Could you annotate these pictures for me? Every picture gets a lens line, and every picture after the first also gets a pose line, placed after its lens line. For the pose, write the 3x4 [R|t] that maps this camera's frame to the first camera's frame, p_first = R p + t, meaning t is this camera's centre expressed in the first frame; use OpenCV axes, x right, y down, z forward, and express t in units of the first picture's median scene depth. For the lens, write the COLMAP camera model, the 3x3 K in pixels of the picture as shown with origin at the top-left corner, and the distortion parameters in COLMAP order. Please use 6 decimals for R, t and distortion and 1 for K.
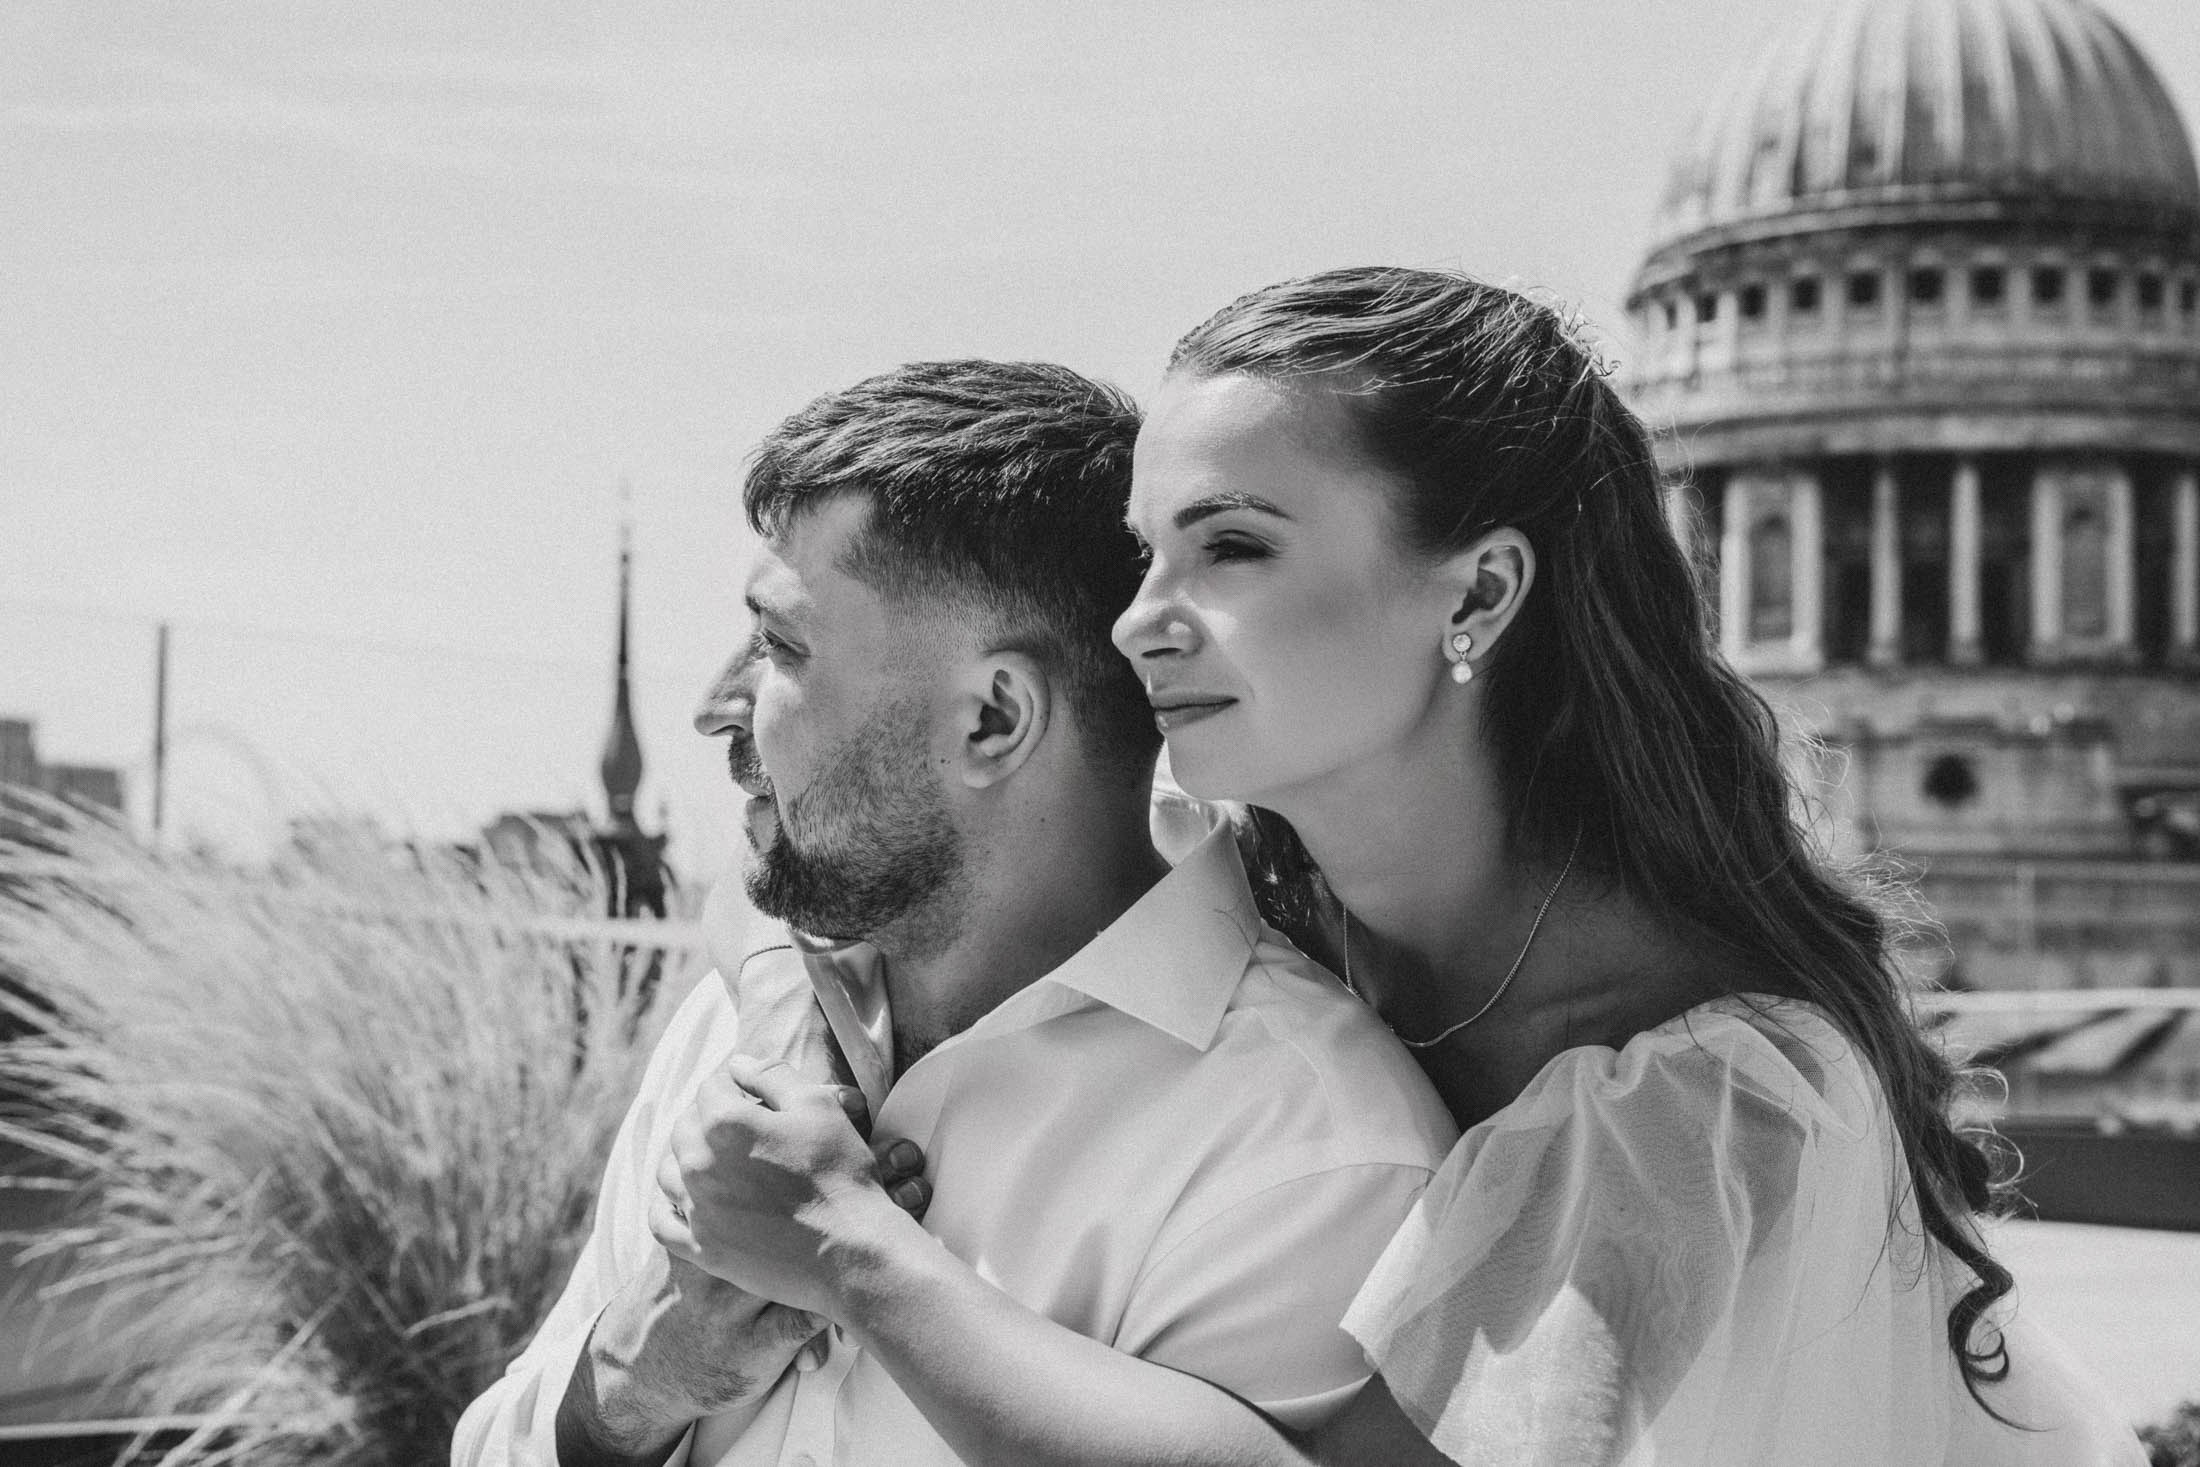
lens RADIAL K [[3262.5, 0, 1104.8], [0, 3262.5, 715.6], [0, 0, 1]] dist [0.146706, 0.000000]
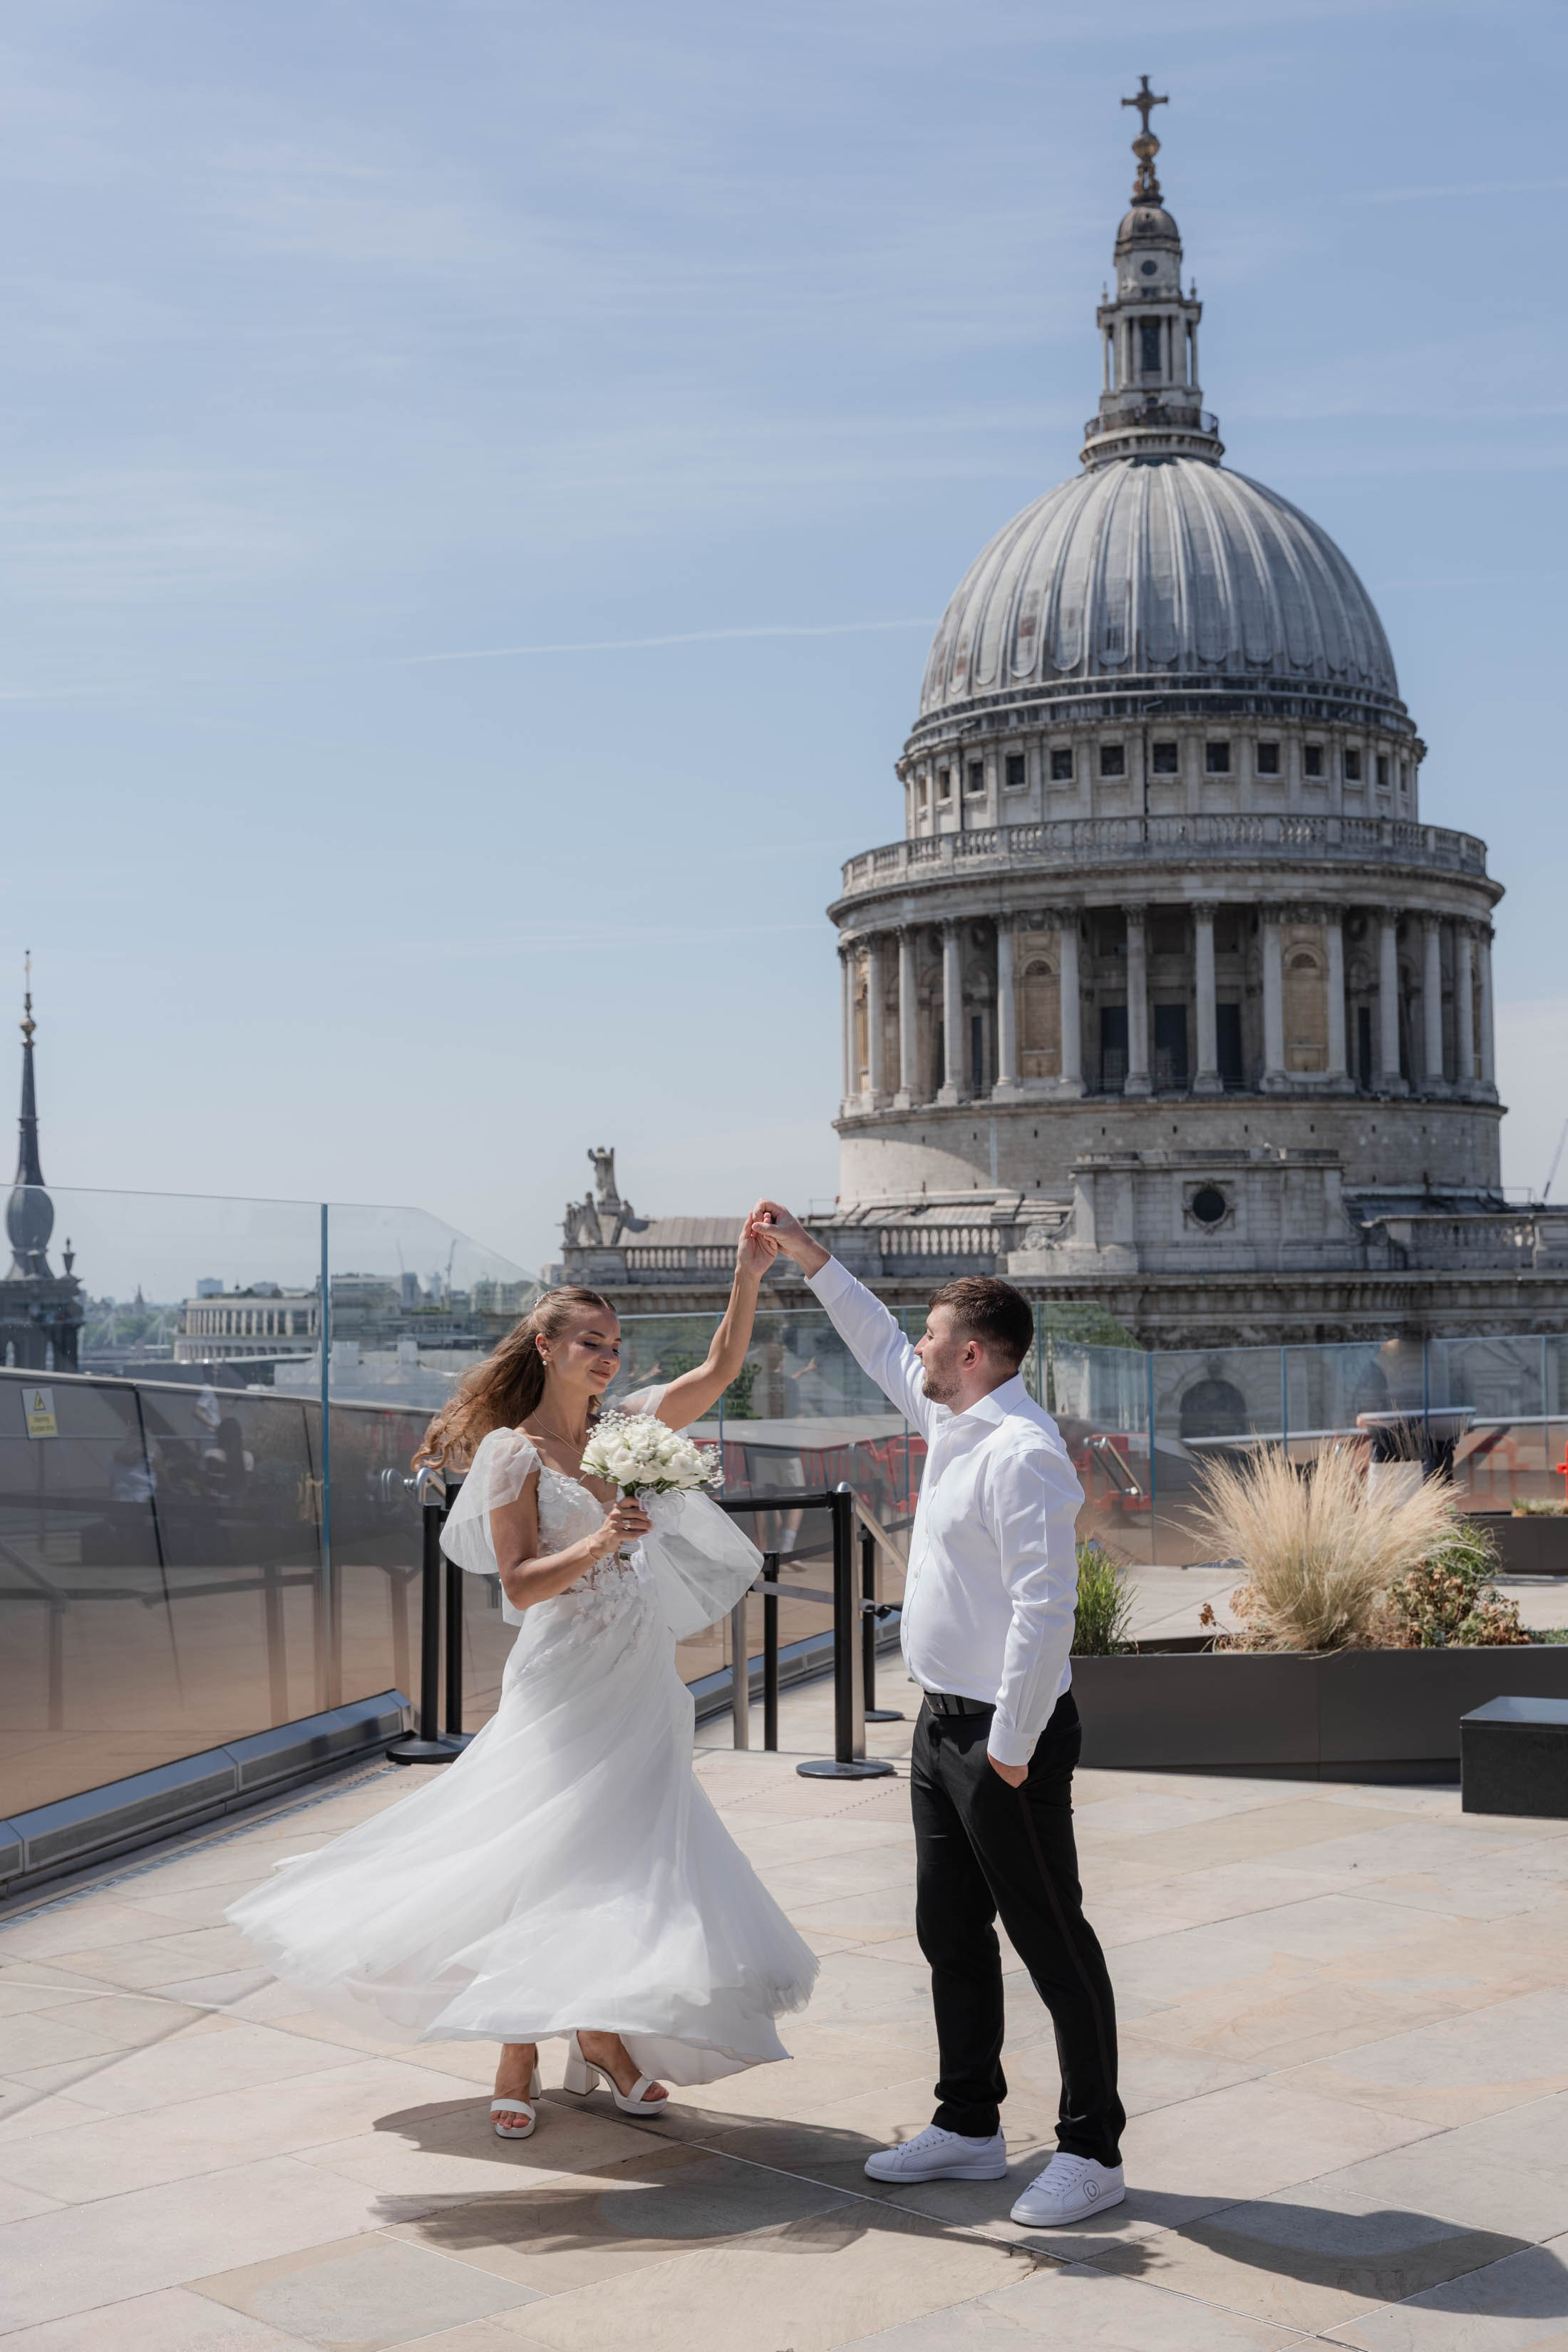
lens RADIAL K [[3157.4, 0, 781.4], [0, 3157.4, 1176.0], [0, 0, 1]] dist [-0.015952, 0.000000]
pose [[0.991074, -0.019837, 0.131830, -0.025113], [0.017920, 0.999716, 0.015712, -0.007087], [-0.132104, -0.013209, 0.991148, -0.048776]]
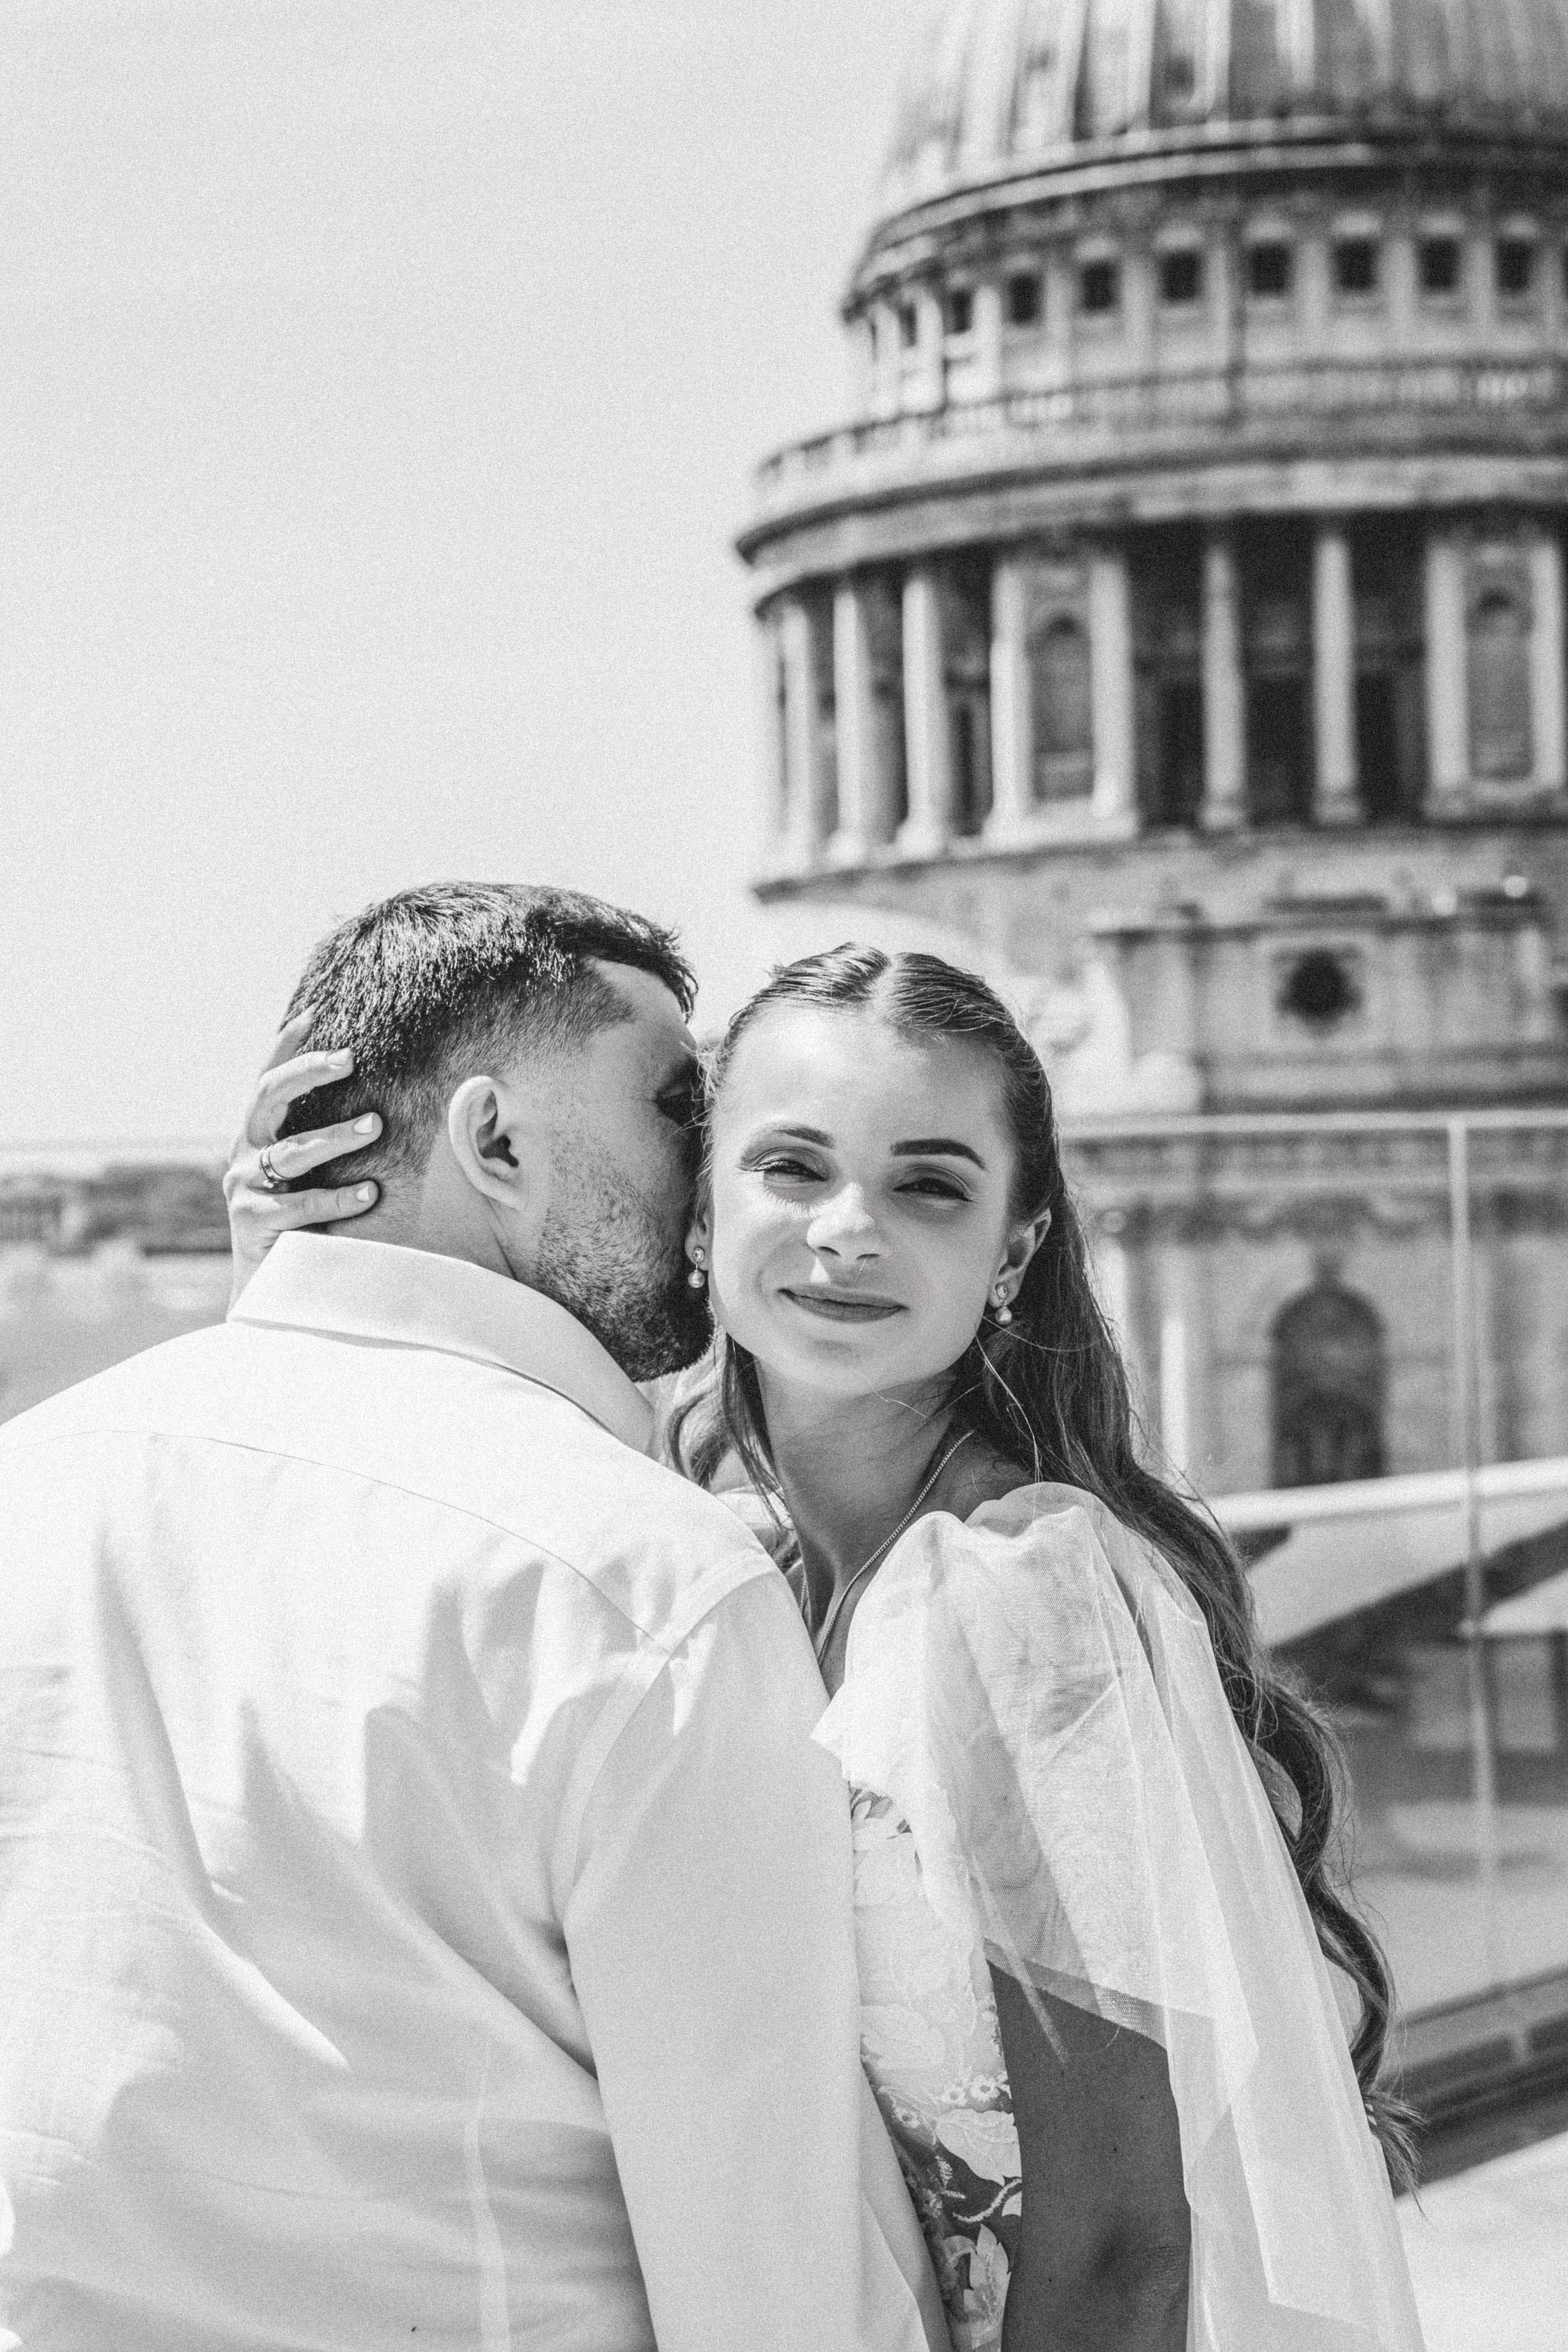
lens RADIAL K [[4452.0, 0, 779.0], [0, 4452.0, 1182.3], [0, 0, 1]] dist [0.281081, 0.000000]
pose [[0.990896, -0.042167, 0.127854, 0.020419], [0.035296, 0.997833, 0.055538, 0.003128], [-0.129919, -0.050520, 0.990237, 0.075540]]
